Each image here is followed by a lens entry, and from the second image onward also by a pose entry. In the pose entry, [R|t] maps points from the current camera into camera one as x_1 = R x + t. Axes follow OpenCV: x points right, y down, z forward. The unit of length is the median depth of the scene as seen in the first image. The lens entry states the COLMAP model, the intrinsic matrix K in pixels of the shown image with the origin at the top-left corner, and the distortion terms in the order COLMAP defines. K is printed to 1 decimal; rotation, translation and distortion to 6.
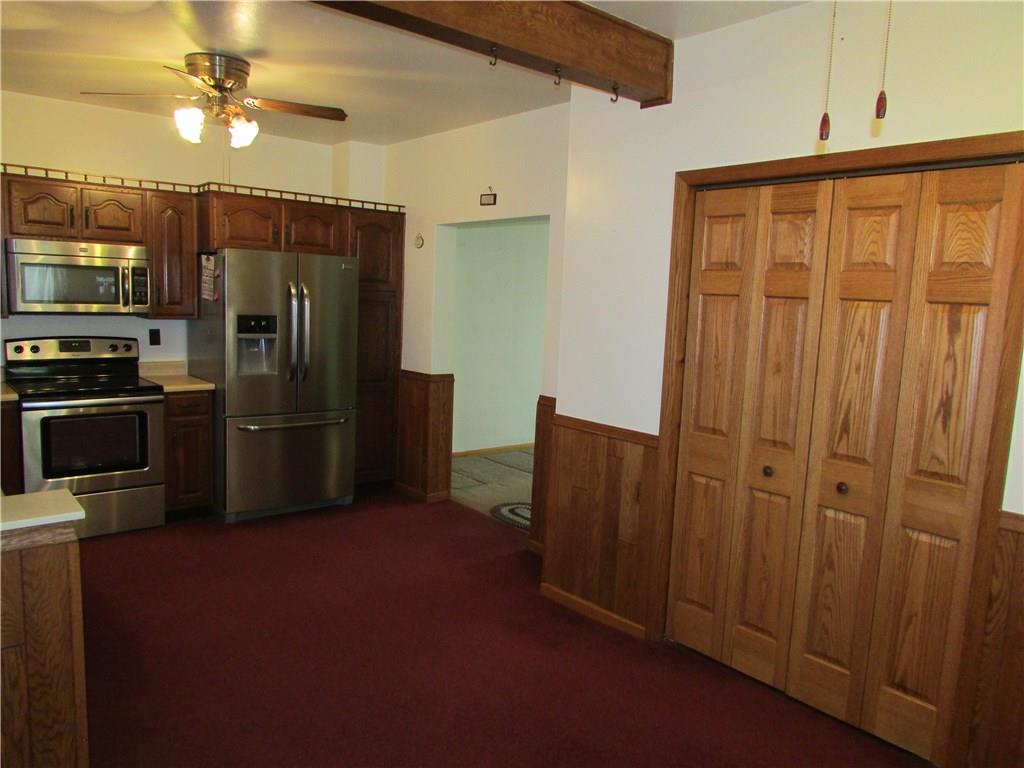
lens RADIAL K [[728.9, 0, 512.0], [0, 728.9, 384.0], [0, 0, 1]] dist [-0.033417, 0.006481]
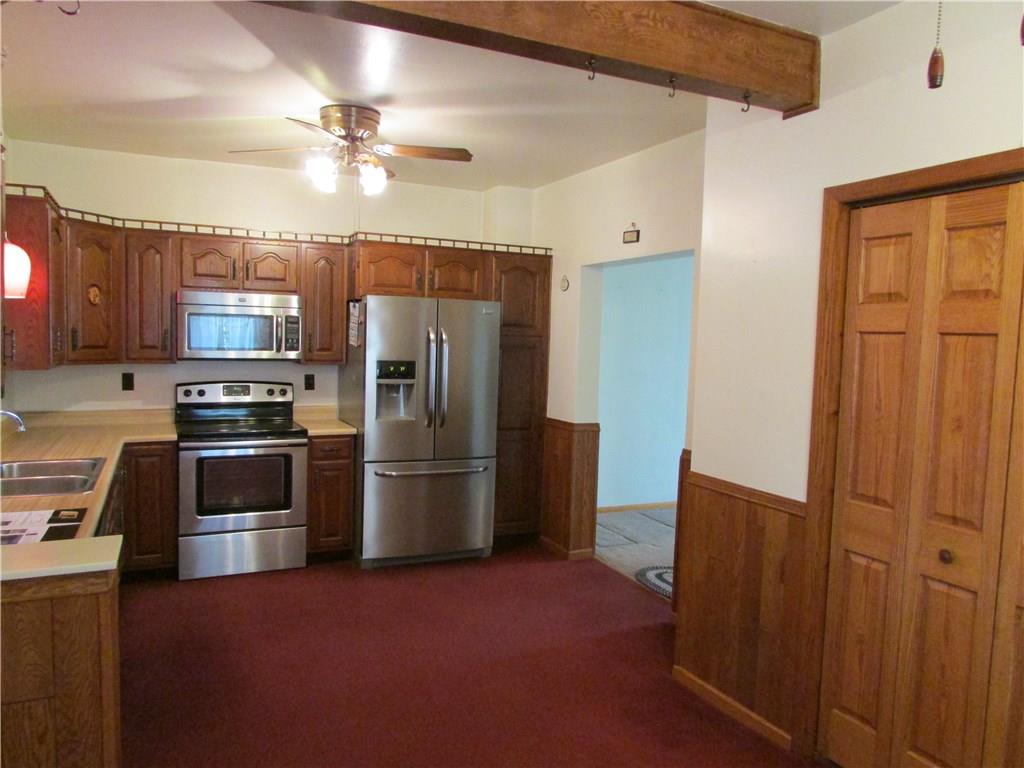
lens RADIAL K [[728.9, 0, 512.0], [0, 728.9, 384.0], [0, 0, 1]] dist [-0.033417, 0.006481]
pose [[0.966043, 0.004012, -0.258352, 0.078065], [-0.020697, 0.997868, -0.061896, -0.005255], [0.257553, 0.065141, 0.964066, 0.094948]]
